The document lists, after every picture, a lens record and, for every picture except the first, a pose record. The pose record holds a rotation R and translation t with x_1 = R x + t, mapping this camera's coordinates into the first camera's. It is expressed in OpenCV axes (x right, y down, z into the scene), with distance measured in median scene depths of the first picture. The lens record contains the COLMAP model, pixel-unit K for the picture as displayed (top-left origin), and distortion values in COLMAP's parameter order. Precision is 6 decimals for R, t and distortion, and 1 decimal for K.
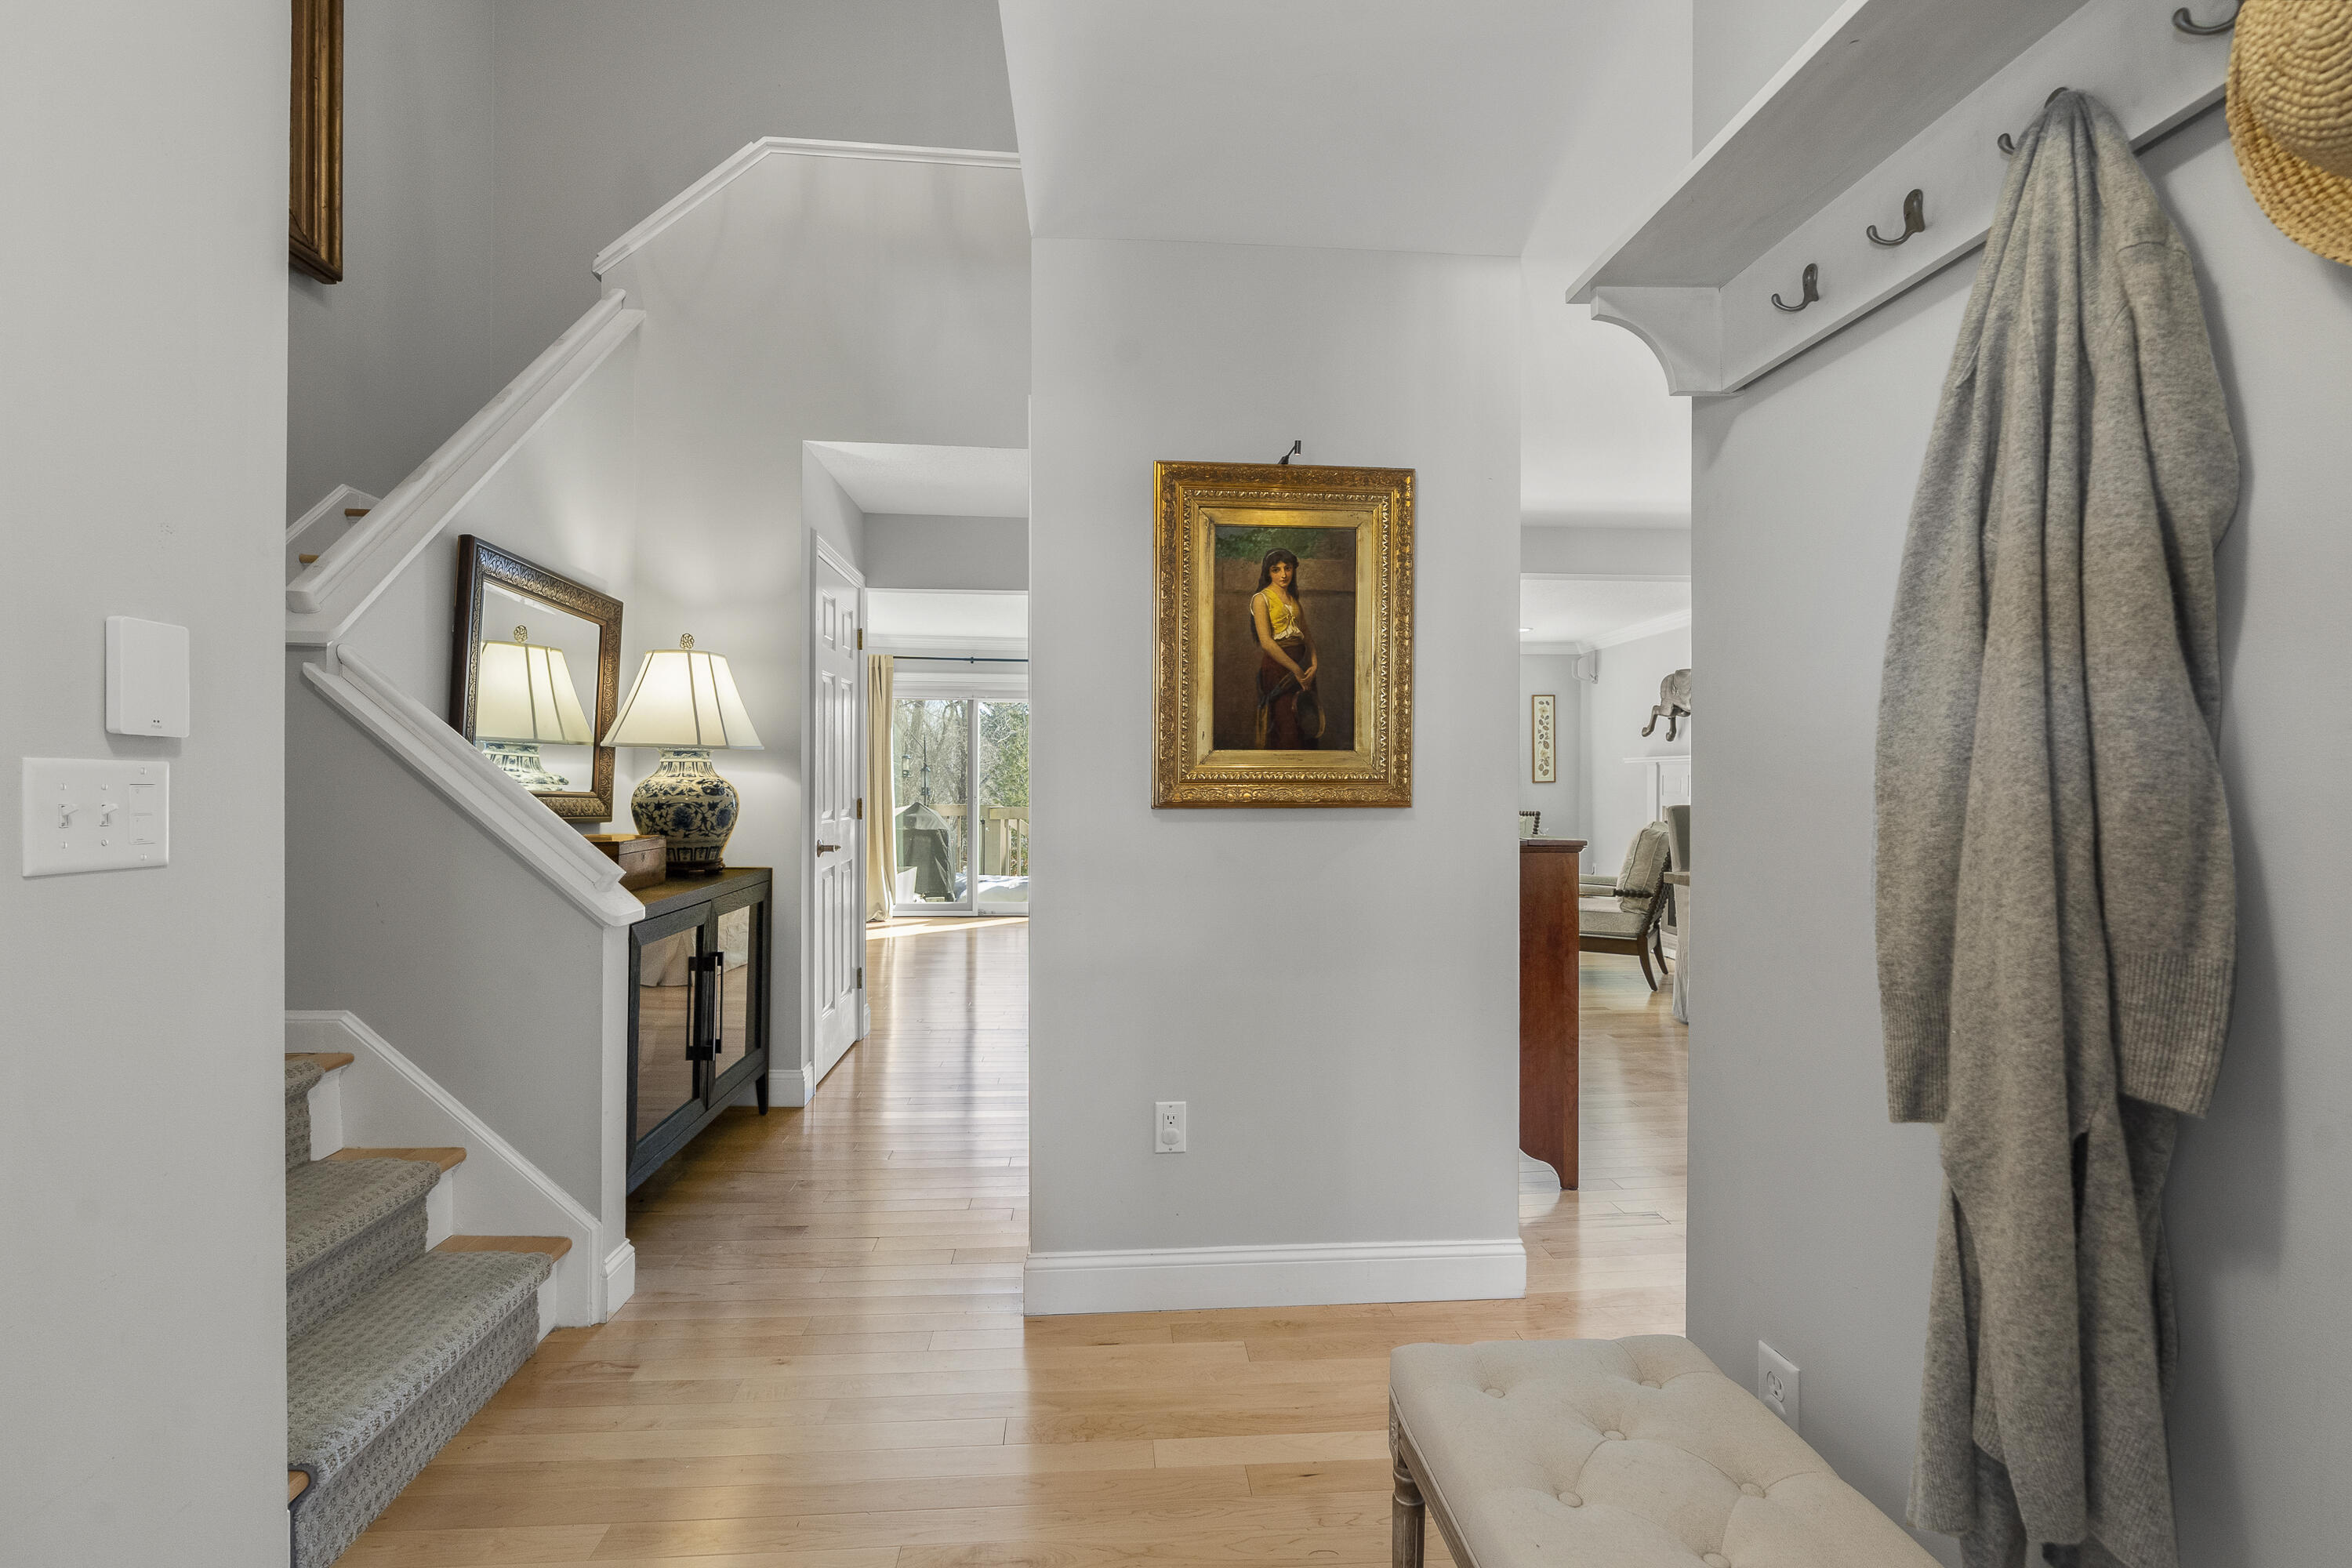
lens RADIAL K [[1074.5, 0, 1173.9], [0, 1074.5, 796.0], [0, 0, 1]] dist [-0.006352, 0.000180]
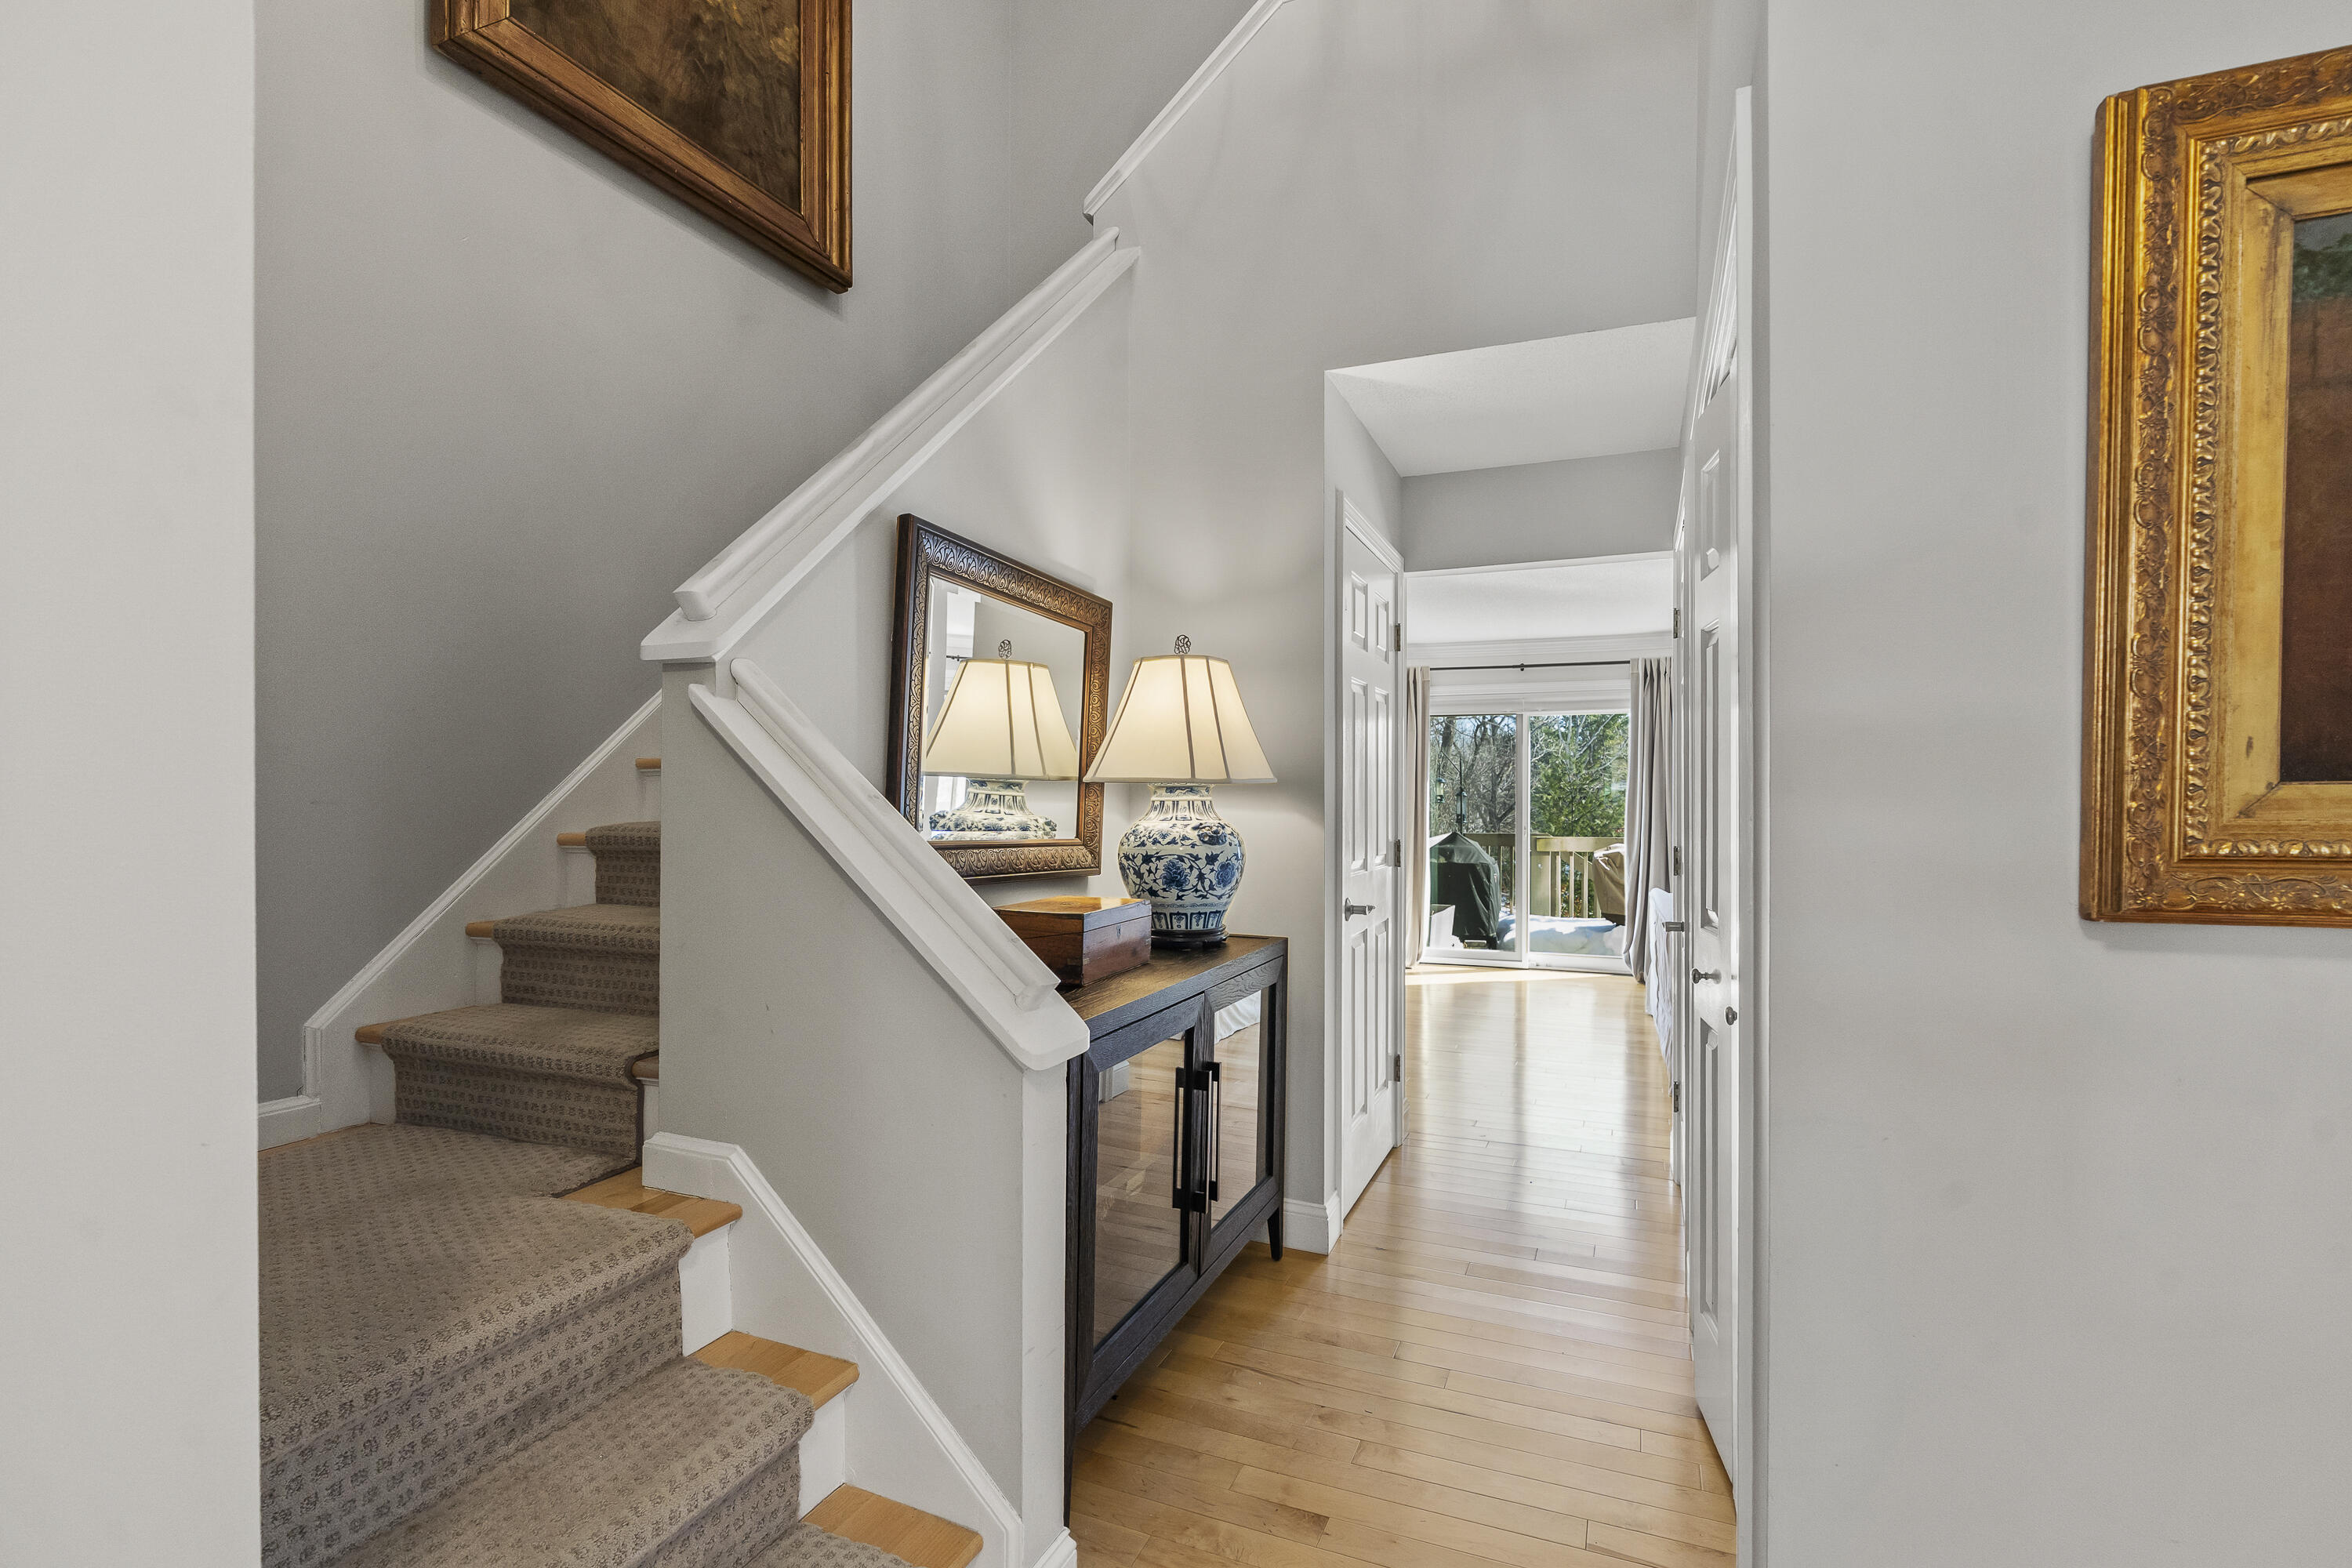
lens RADIAL K [[1074.5, 0, 1173.9], [0, 1074.5, 796.0], [0, 0, 1]] dist [-0.006352, 0.000180]
pose [[0.886311, -0.007426, -0.463032, -0.100771], [-0.001878, 0.999806, -0.019631, -0.019841], [0.463088, 0.018269, 0.886124, 0.311764]]
